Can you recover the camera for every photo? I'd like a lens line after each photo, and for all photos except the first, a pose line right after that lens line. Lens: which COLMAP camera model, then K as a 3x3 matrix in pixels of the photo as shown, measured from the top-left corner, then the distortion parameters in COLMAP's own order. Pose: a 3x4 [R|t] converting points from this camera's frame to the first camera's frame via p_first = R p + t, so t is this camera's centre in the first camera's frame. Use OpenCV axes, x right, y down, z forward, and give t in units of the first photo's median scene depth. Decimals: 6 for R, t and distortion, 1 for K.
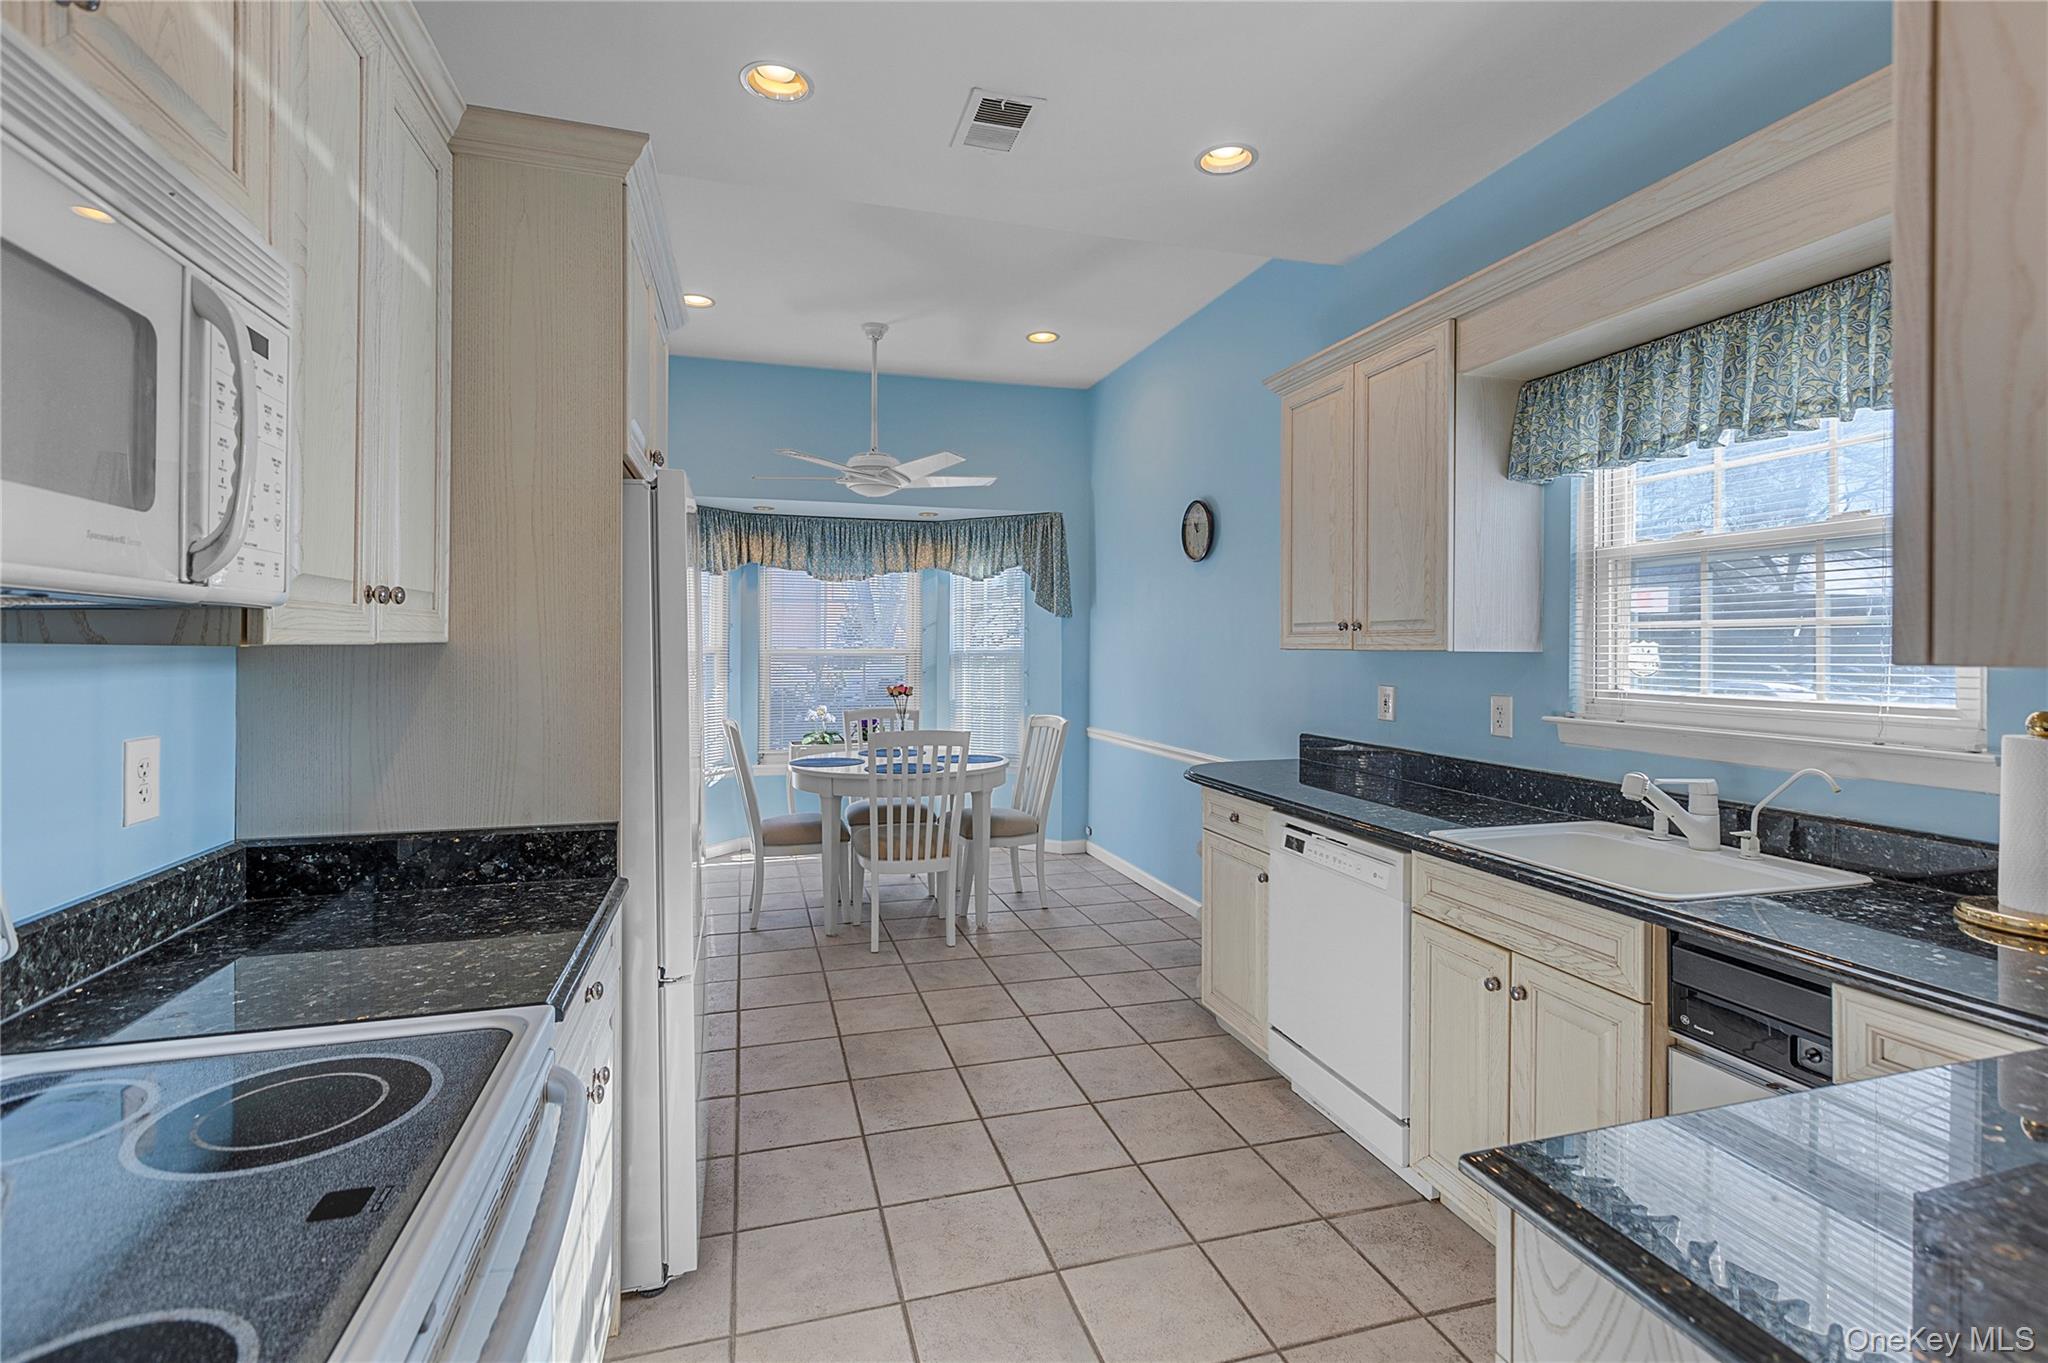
lens RADIAL K [[925.2, 0, 997.4], [0, 925.2, 650.5], [0, 0, 1]] dist [0.000620, 0.000030]
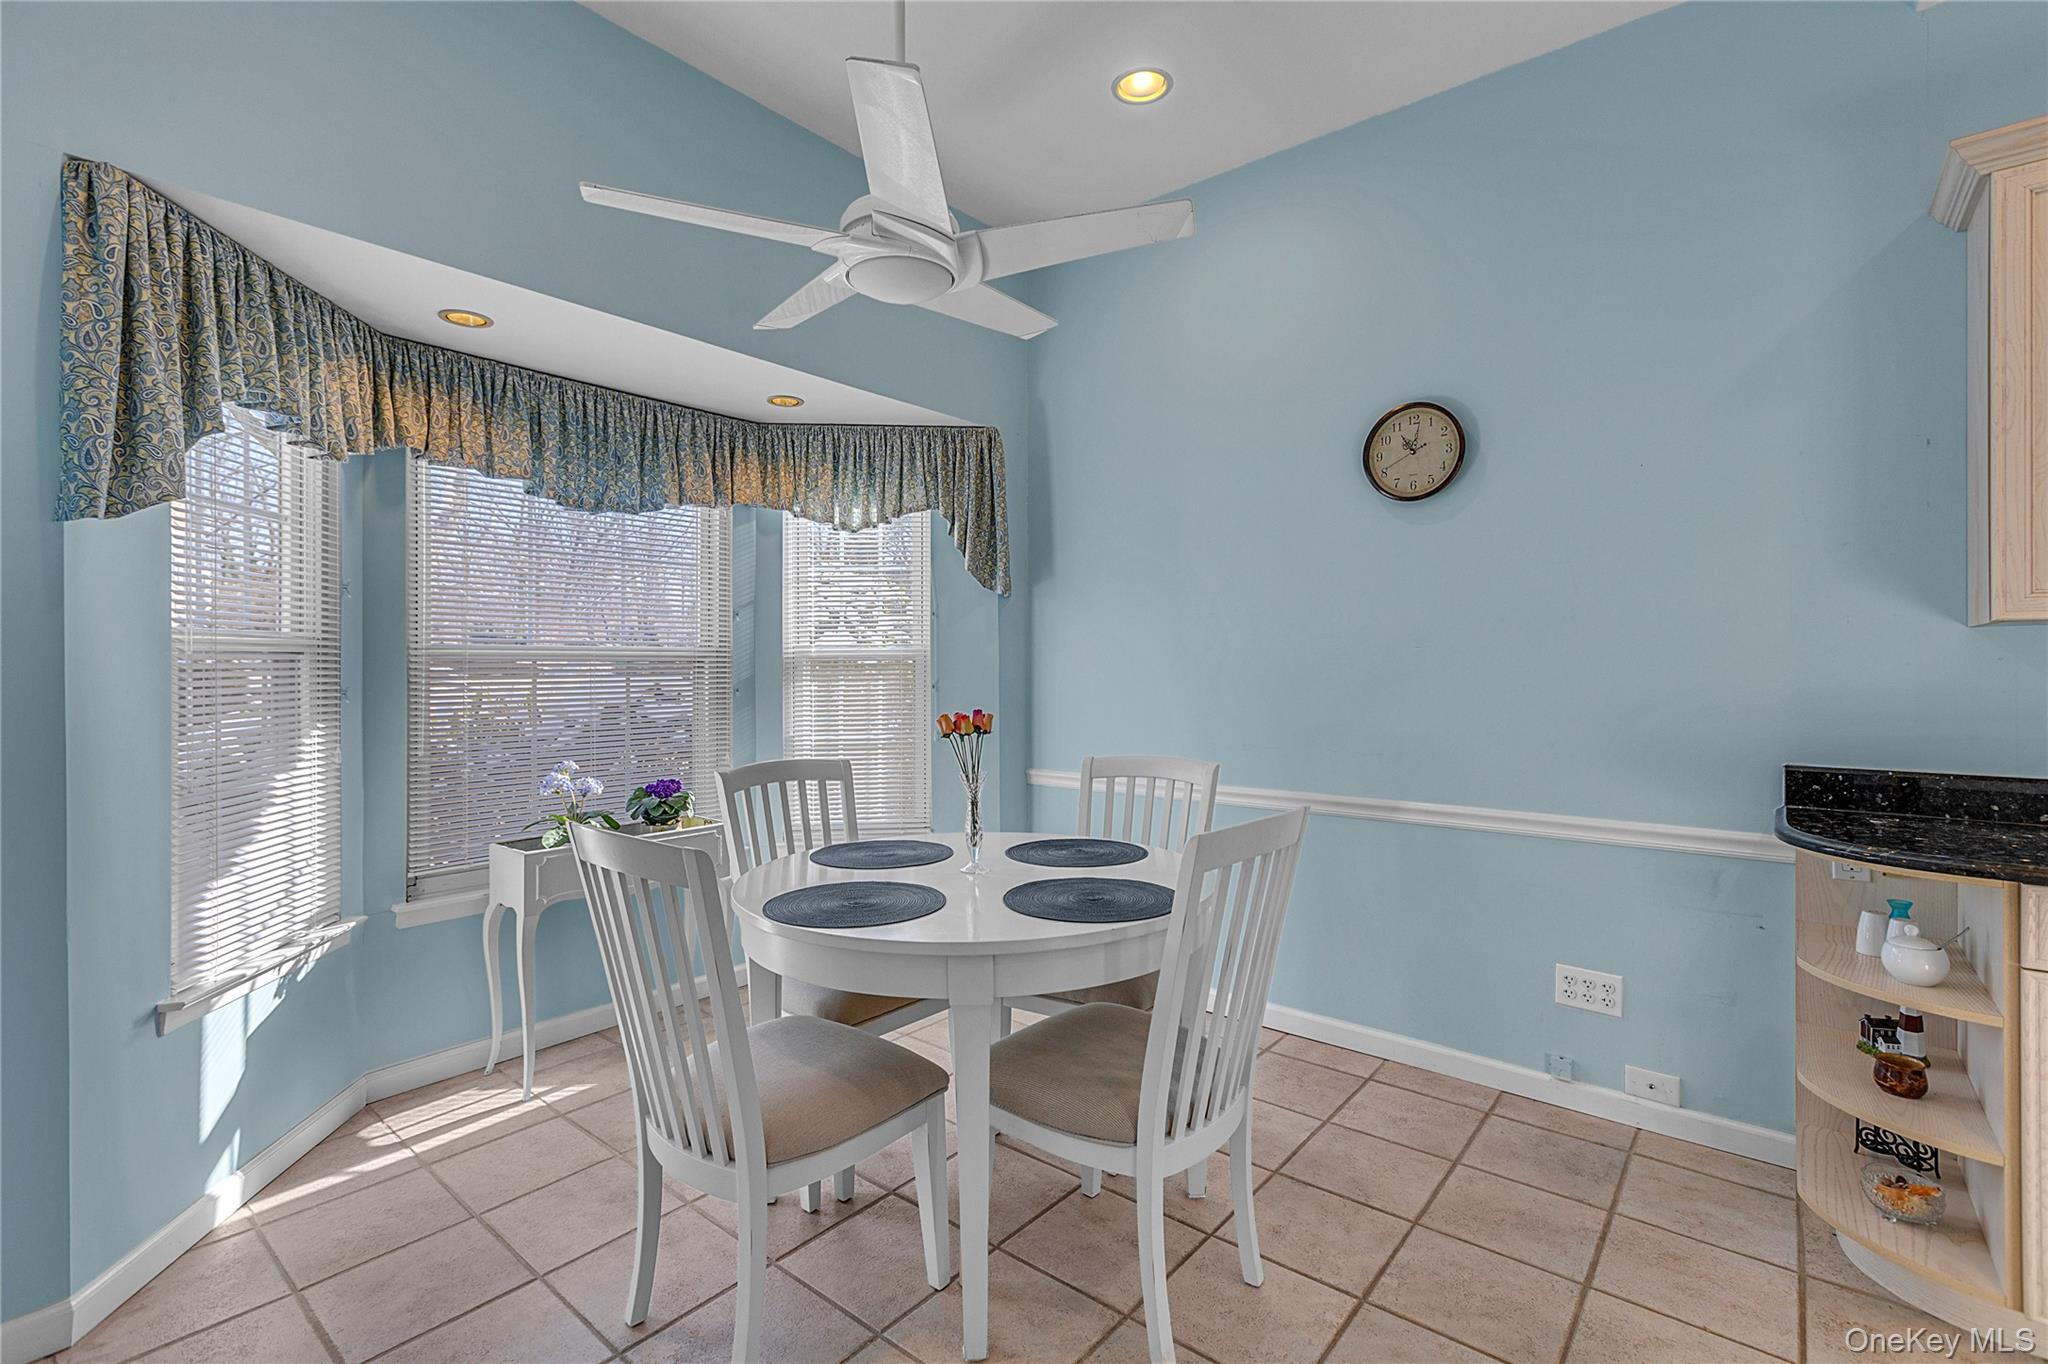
lens RADIAL K [[925.2, 0, 1025.5], [0, 925.2, 666.1], [0, 0, 1]] dist [0.000620, 0.000030]
pose [[0.826756, -0.006555, 0.562523, -0.264951], [0.010086, 0.999944, -0.003171, 0.013130], [-0.562470, 0.008295, 0.826776, 0.464658]]
